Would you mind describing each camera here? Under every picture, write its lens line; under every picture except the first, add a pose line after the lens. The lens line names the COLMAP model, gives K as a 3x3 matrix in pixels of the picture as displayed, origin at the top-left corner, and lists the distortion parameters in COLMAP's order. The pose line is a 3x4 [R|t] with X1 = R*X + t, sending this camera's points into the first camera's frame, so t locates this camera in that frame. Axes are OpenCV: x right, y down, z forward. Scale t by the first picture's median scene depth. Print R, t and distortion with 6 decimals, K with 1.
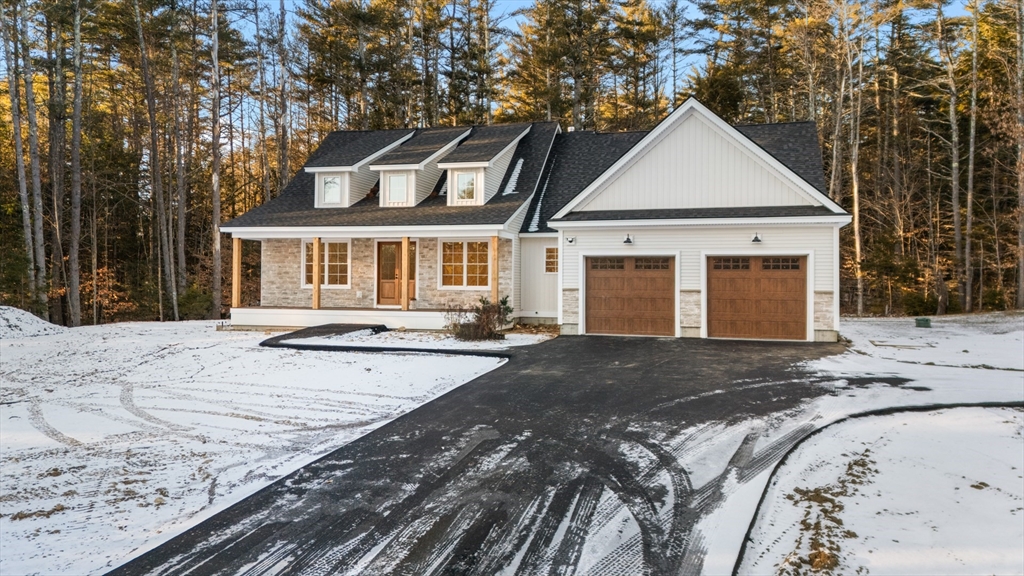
lens RADIAL K [[748.7, 0, 556.6], [0, 748.7, 286.8], [0, 0, 1]] dist [0.011758, 0.000794]
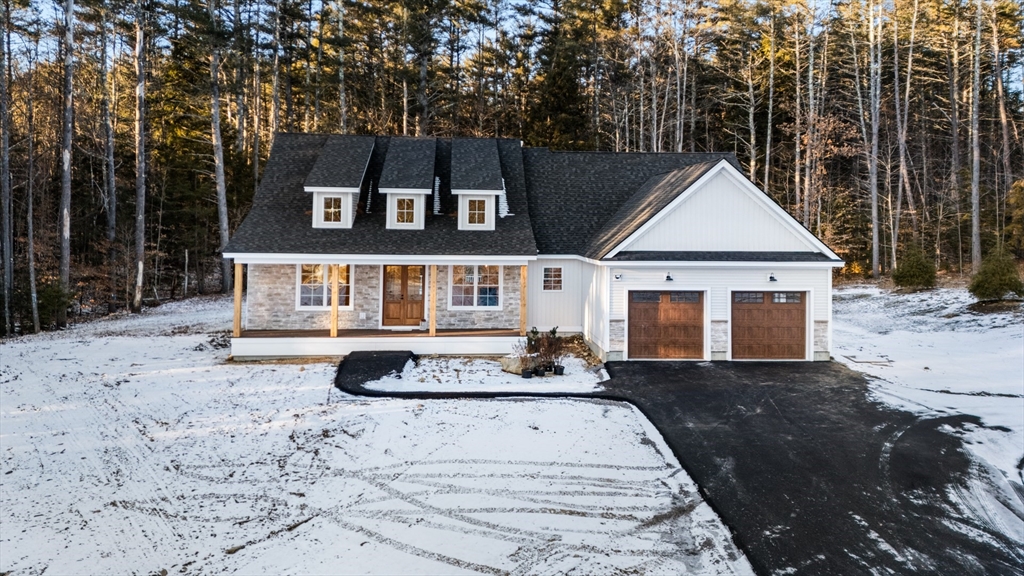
lens RADIAL K [[723.8, 0, 543.9], [0, 723.8, 214.6], [0, 0, 1]] dist [0.028723, -0.000020]
pose [[0.941364, 0.011084, 0.337211, -0.372343], [-0.005792, 0.999844, -0.016696, -0.112428], [-0.337343, 0.013764, 0.941281, 0.009403]]
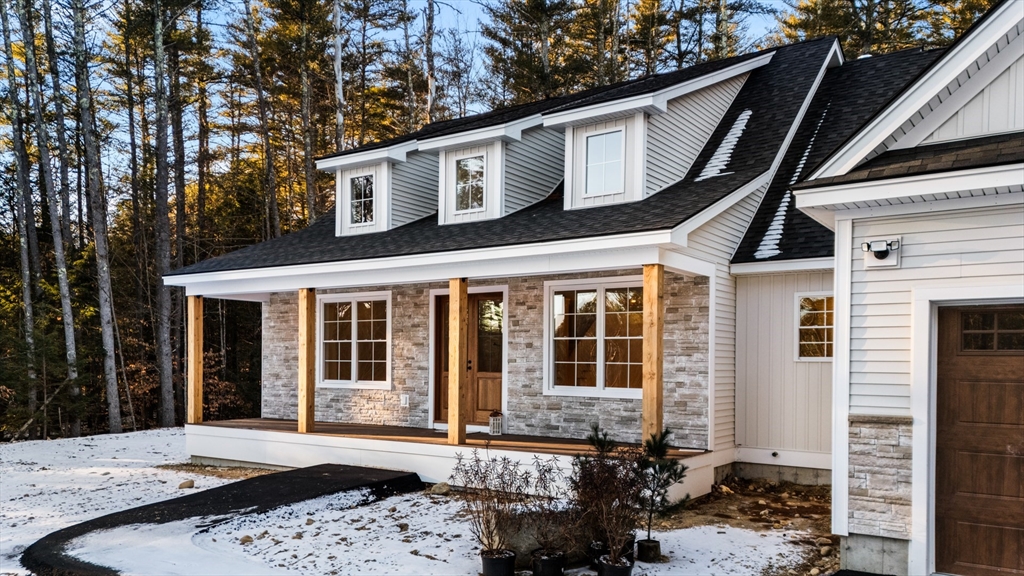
lens RADIAL K [[805.4, 0, 489.1], [0, 805.4, 369.7], [0, 0, 1]] dist [0.056427, -0.003969]
pose [[0.923203, 0.002930, -0.384302, -0.000125], [-0.000335, 0.999977, 0.006818, -0.015060], [0.384313, -0.006166, 0.923182, 0.529535]]
